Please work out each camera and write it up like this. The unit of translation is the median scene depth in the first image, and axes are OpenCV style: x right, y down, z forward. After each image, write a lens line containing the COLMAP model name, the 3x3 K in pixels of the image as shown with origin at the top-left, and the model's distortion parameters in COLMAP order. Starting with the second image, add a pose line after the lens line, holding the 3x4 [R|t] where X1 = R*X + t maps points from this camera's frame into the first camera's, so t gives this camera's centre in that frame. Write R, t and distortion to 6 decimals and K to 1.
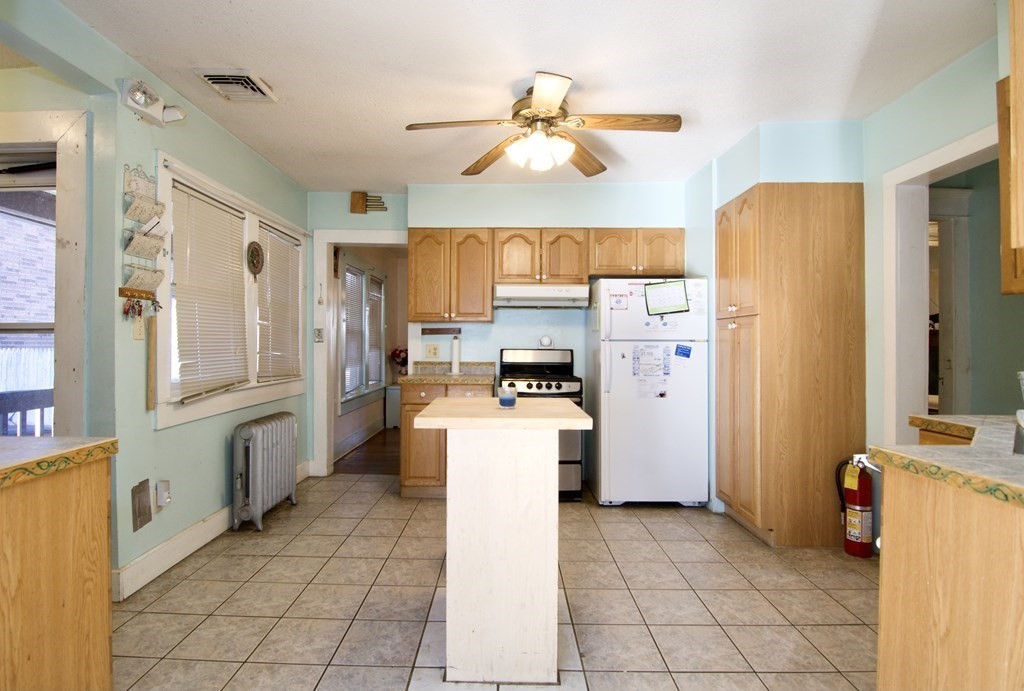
lens RADIAL K [[509.3, 0, 500.7], [0, 509.3, 339.1], [0, 0, 1]] dist [-0.012402, -0.000535]
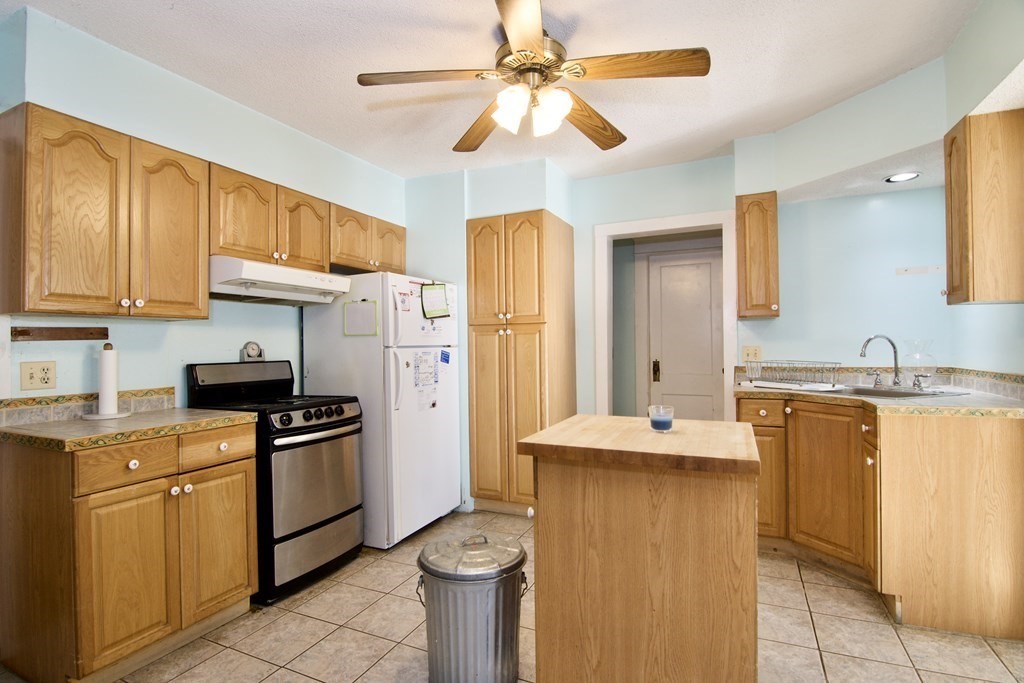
lens RADIAL K [[494.4, 0, 511.6], [0, 494.4, 338.6], [0, 0, 1]] dist [-0.001235, -0.013384]
pose [[0.413241, 0.001510, 0.910621, -0.431097], [0.008172, 0.999952, -0.005367, -0.005057], [-0.910585, 0.009659, 0.413208, 0.479011]]
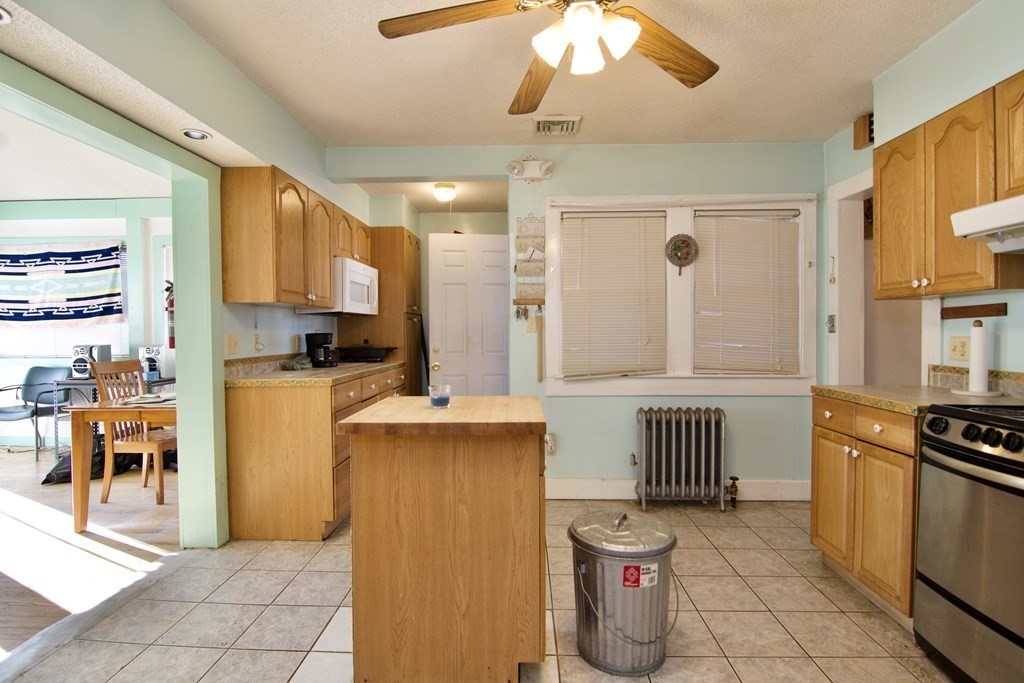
lens RADIAL K [[503.5, 0, 511.4], [0, 503.5, 339.0], [0, 0, 1]] dist [-0.002634, -0.011287]
pose [[-0.015566, 0.009897, -0.999830, 0.482754], [0.011322, 0.999889, 0.009721, 0.003490], [0.999815, -0.011169, -0.015676, 0.614242]]
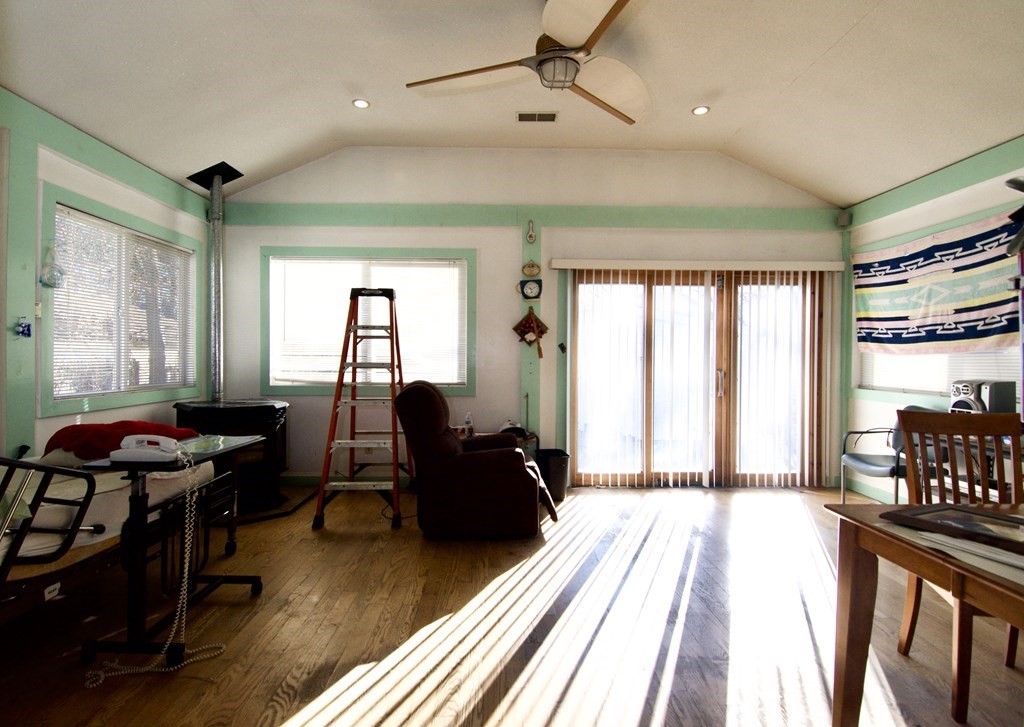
lens RADIAL K [[528.3, 0, 508.5], [0, 528.3, 359.7], [0, 0, 1]] dist [-0.015267, -0.000979]
pose [[-0.999511, -0.013964, -0.027977, -0.023857], [-0.013997, 0.999902, 0.001003, -0.004490], [0.027960, 0.001394, -0.999608, 0.313256]]
